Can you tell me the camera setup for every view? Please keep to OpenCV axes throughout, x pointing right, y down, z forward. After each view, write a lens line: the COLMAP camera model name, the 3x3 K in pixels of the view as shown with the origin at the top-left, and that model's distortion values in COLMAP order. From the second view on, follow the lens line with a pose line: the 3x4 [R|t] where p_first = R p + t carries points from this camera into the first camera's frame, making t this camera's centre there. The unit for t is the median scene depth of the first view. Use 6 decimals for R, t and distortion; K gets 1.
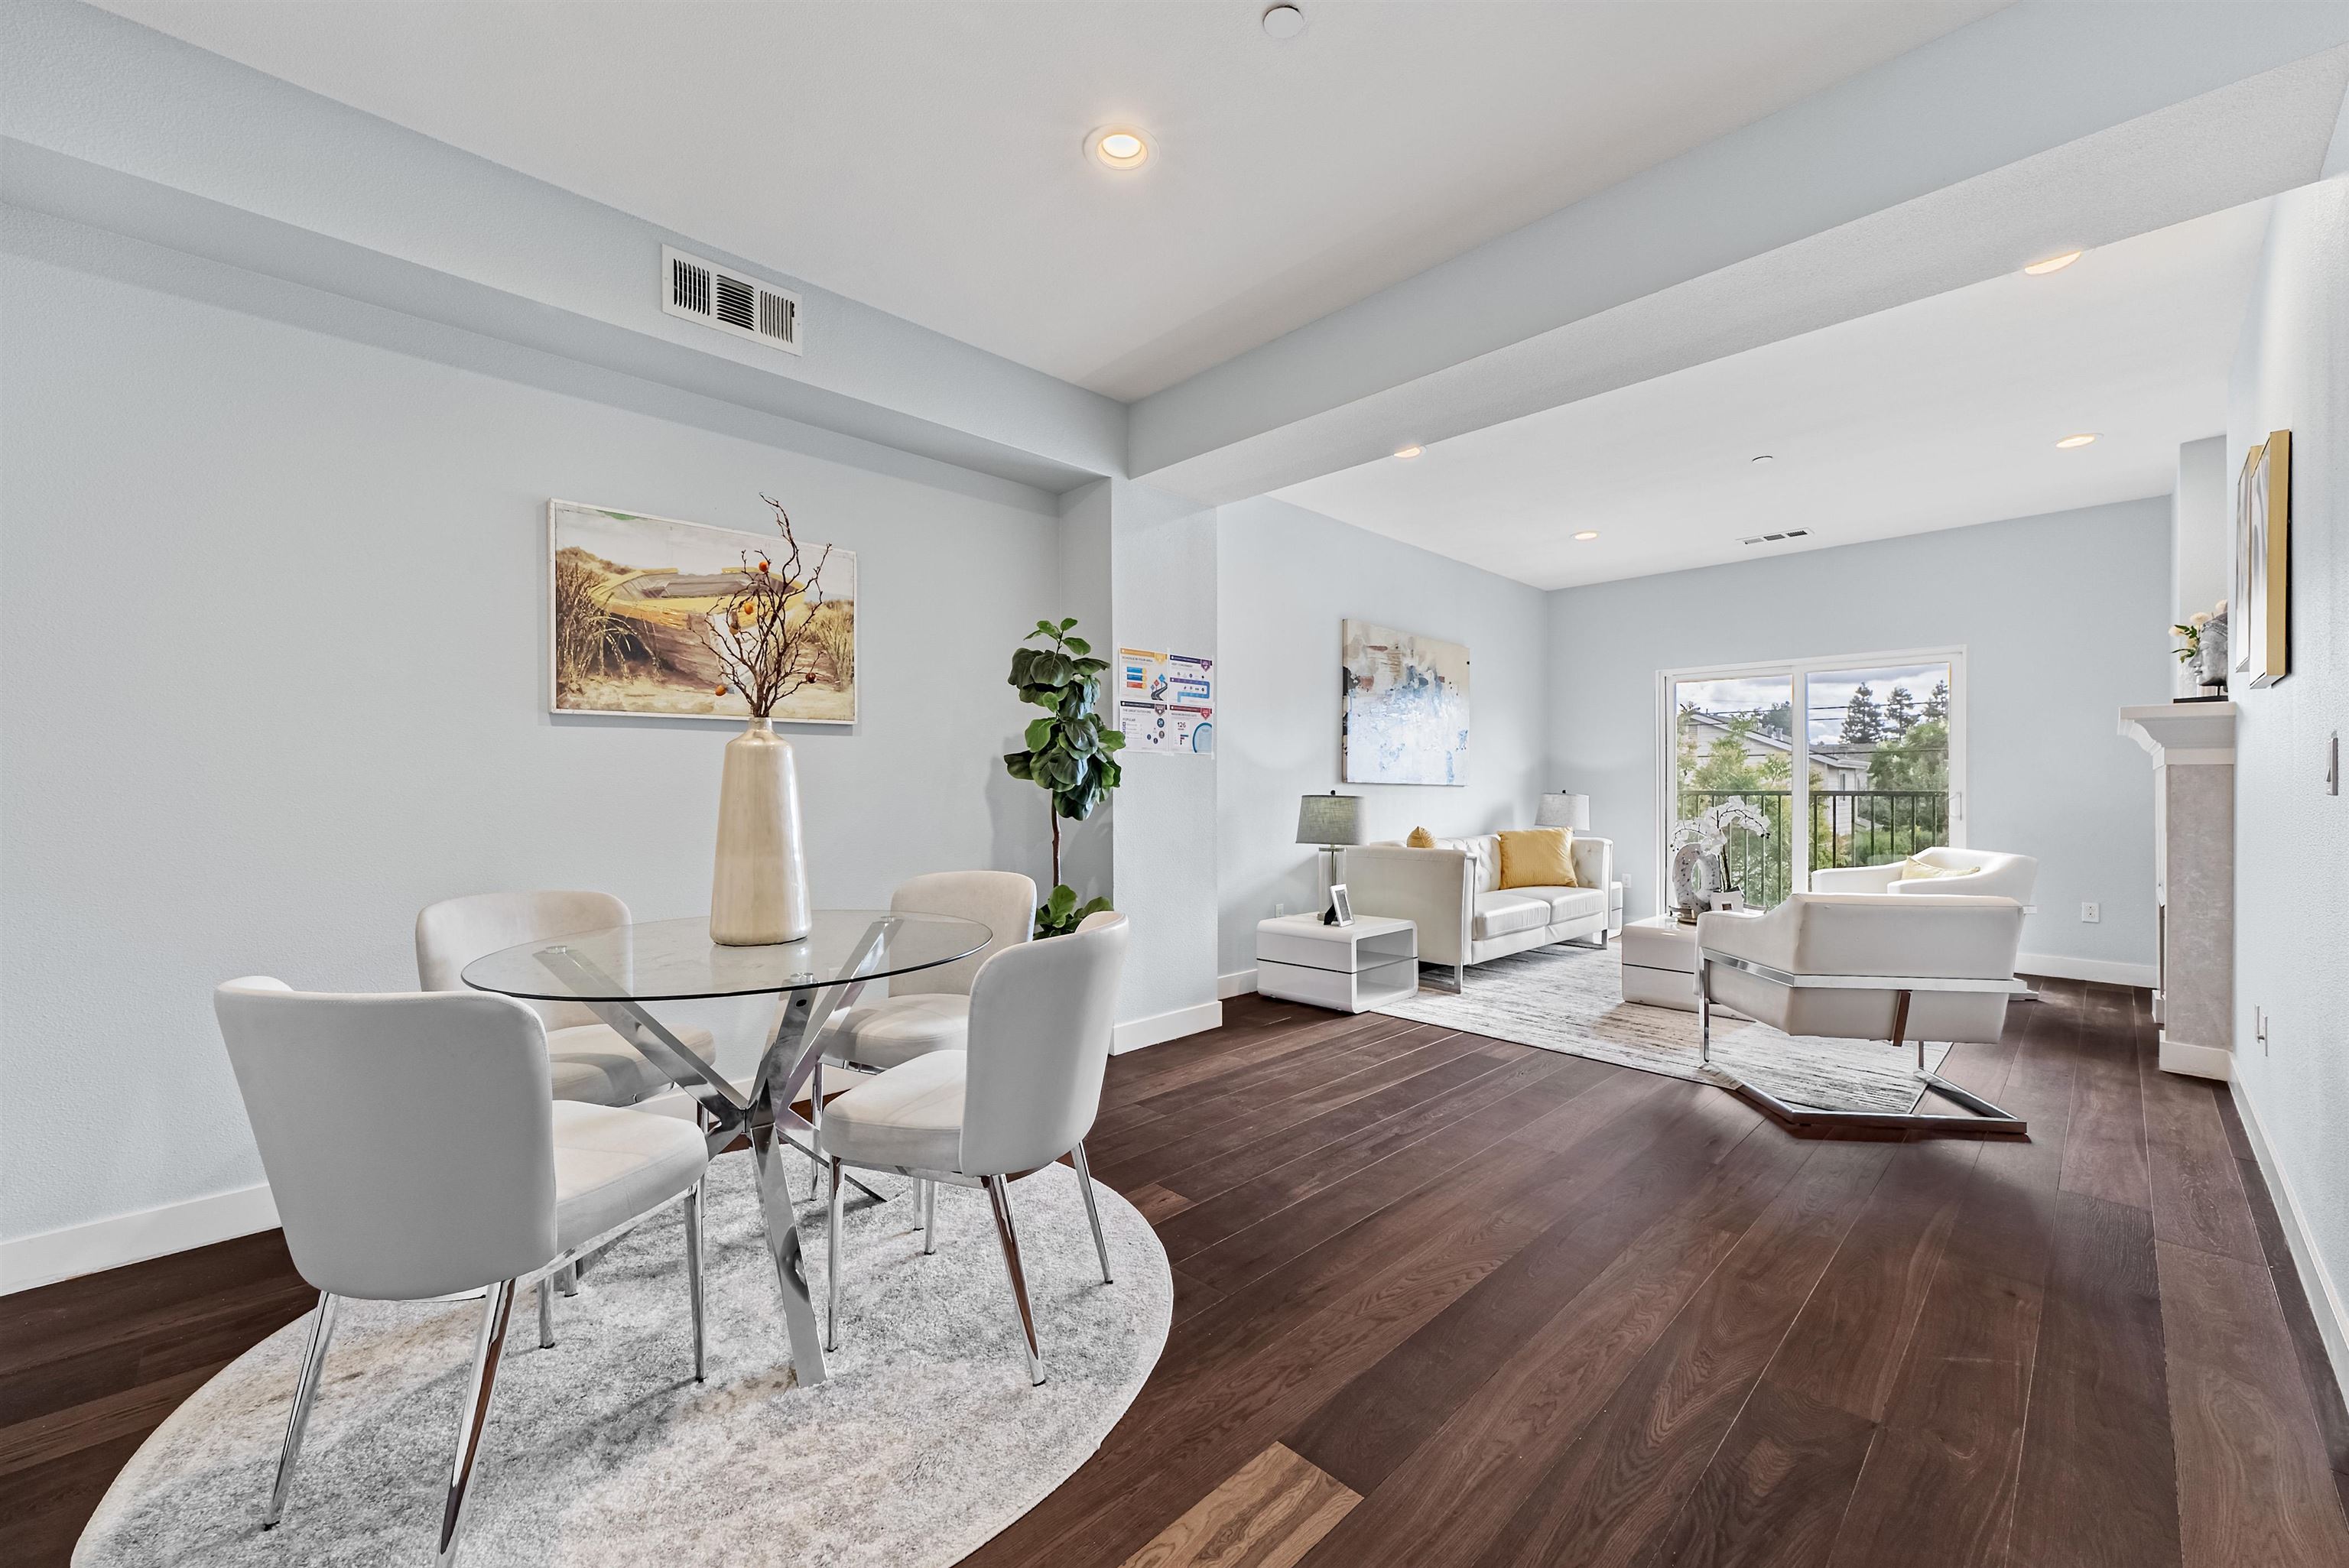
lens RADIAL K [[916.7, 0, 1192.0], [0, 916.7, 786.3], [0, 0, 1]] dist [0.002338, 0.001000]
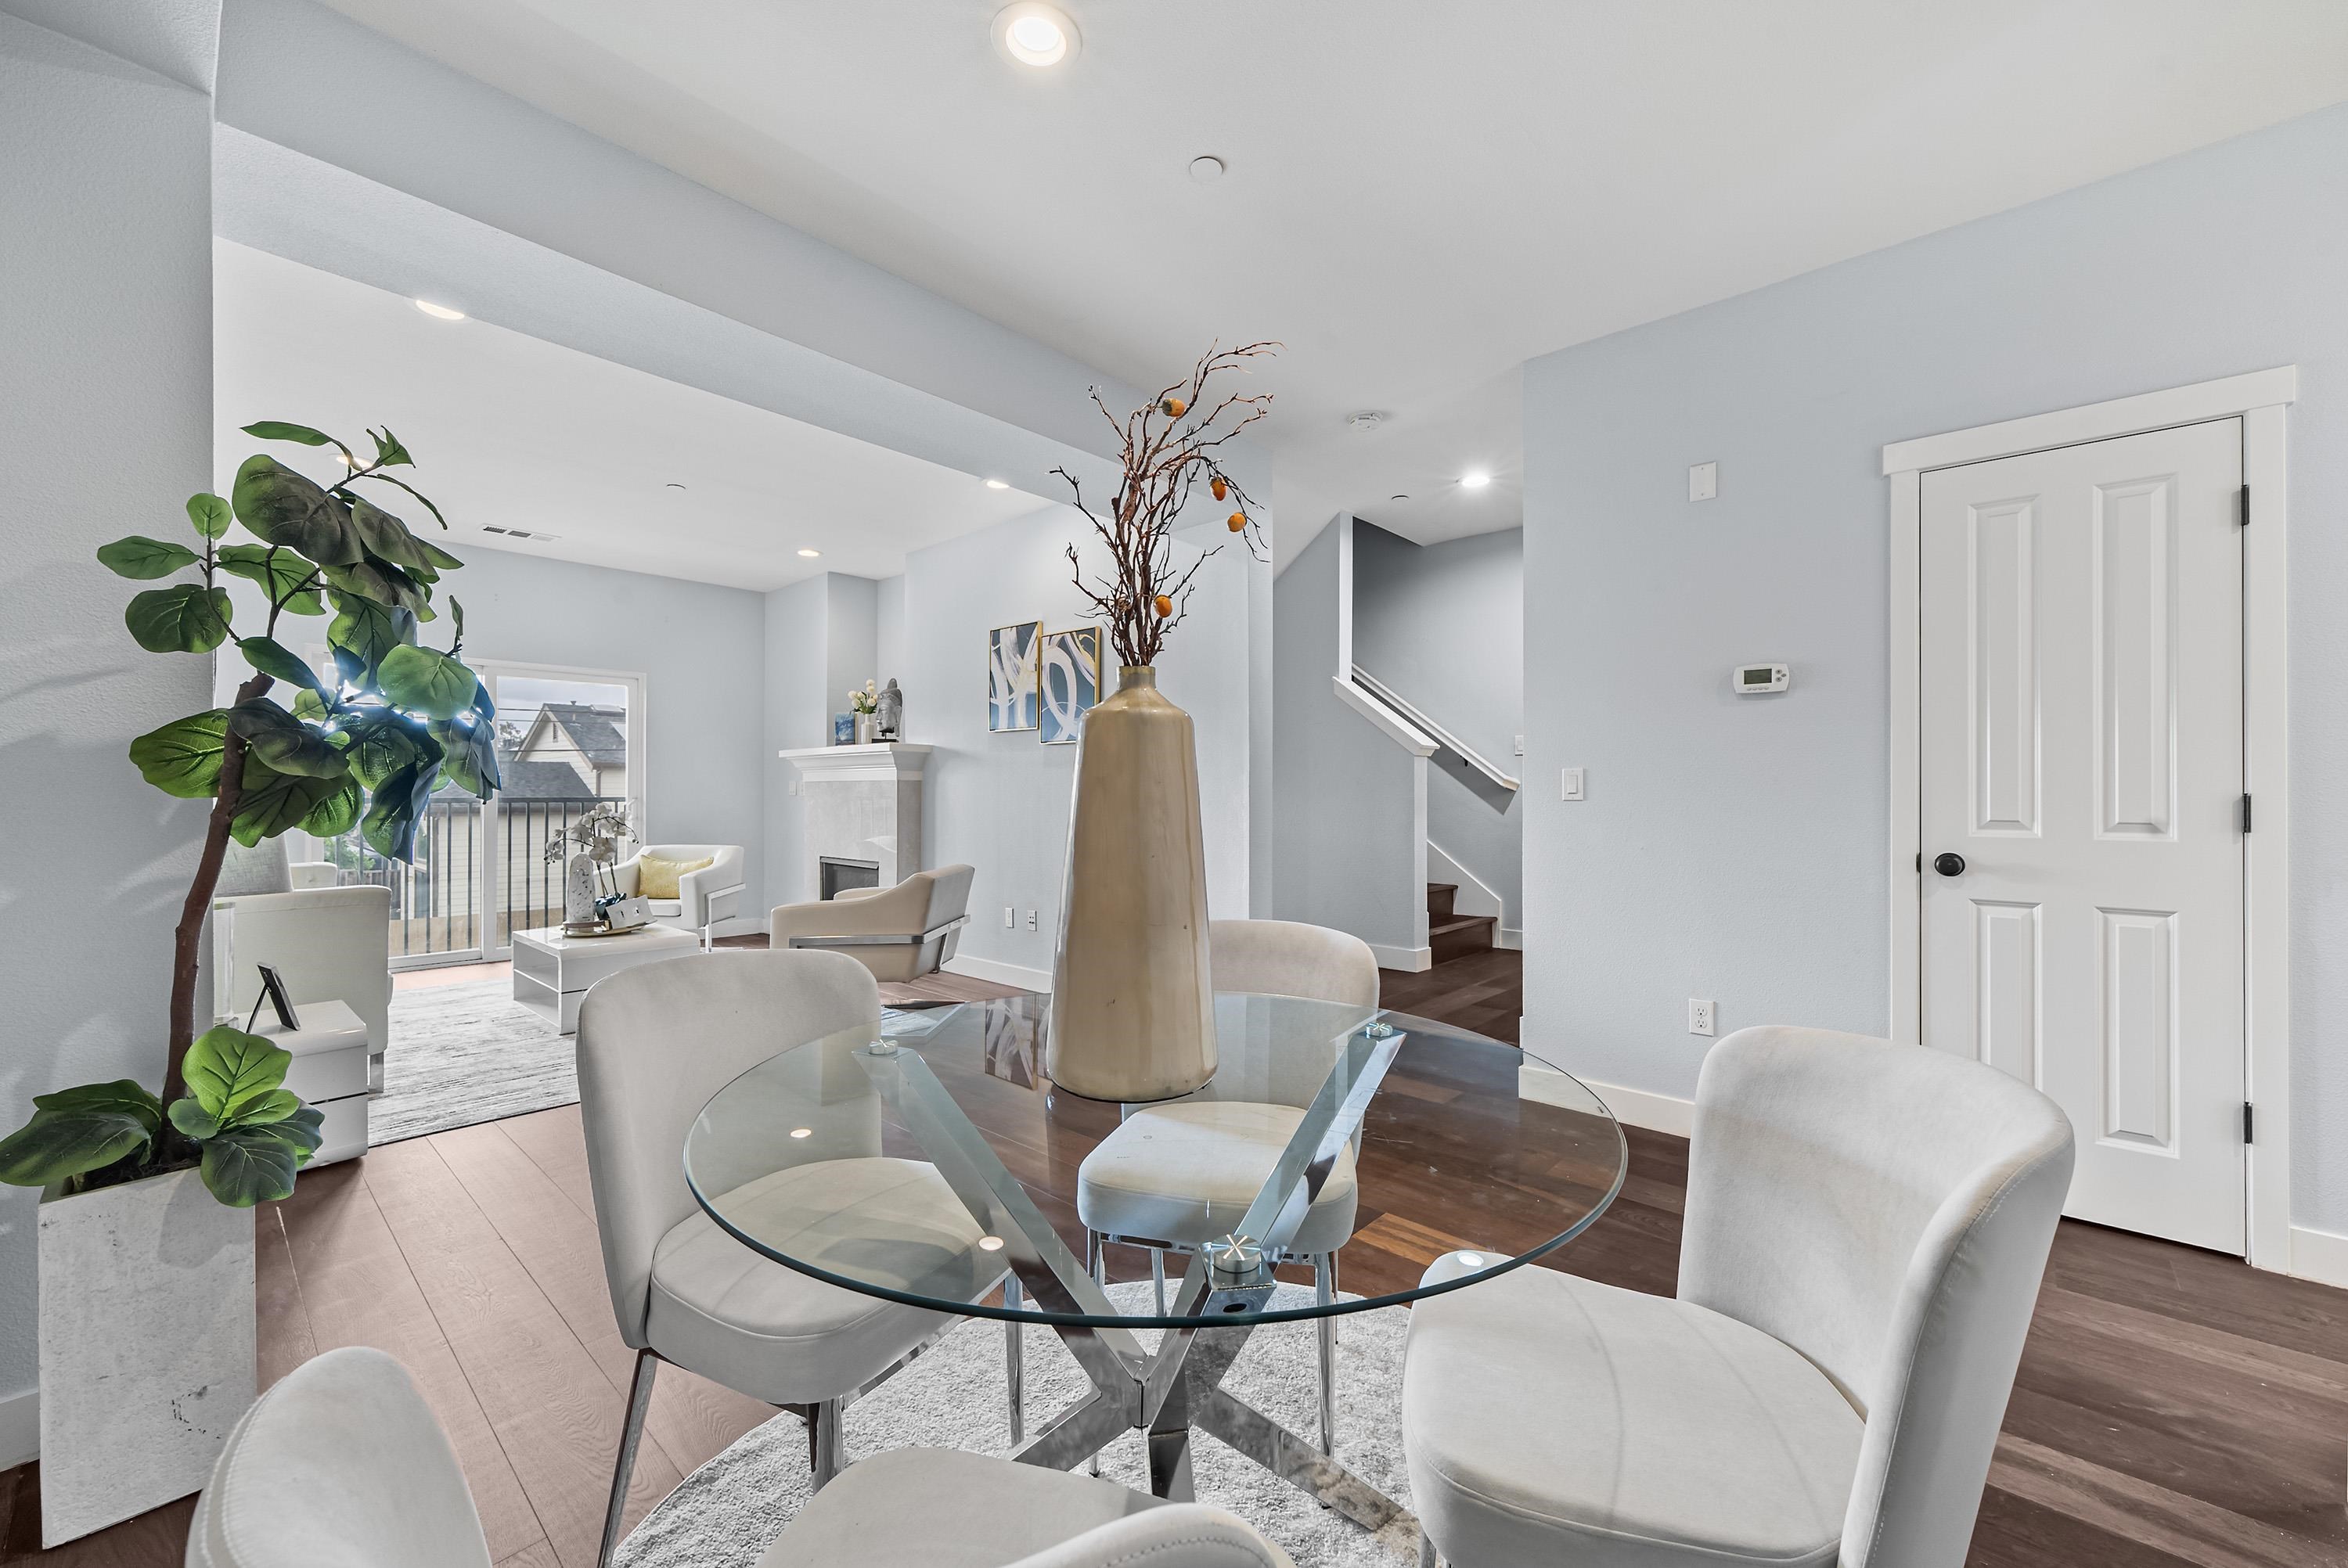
lens RADIAL K [[916.2, 0, 1192.2], [0, 916.2, 784.5], [0, 0, 1]] dist [0.002338, 0.001000]
pose [[-0.060662, 0.010344, 0.998105, -0.544670], [-0.001401, 0.999944, -0.010448, 0.000301], [-0.998157, -0.002032, -0.060644, 0.531269]]
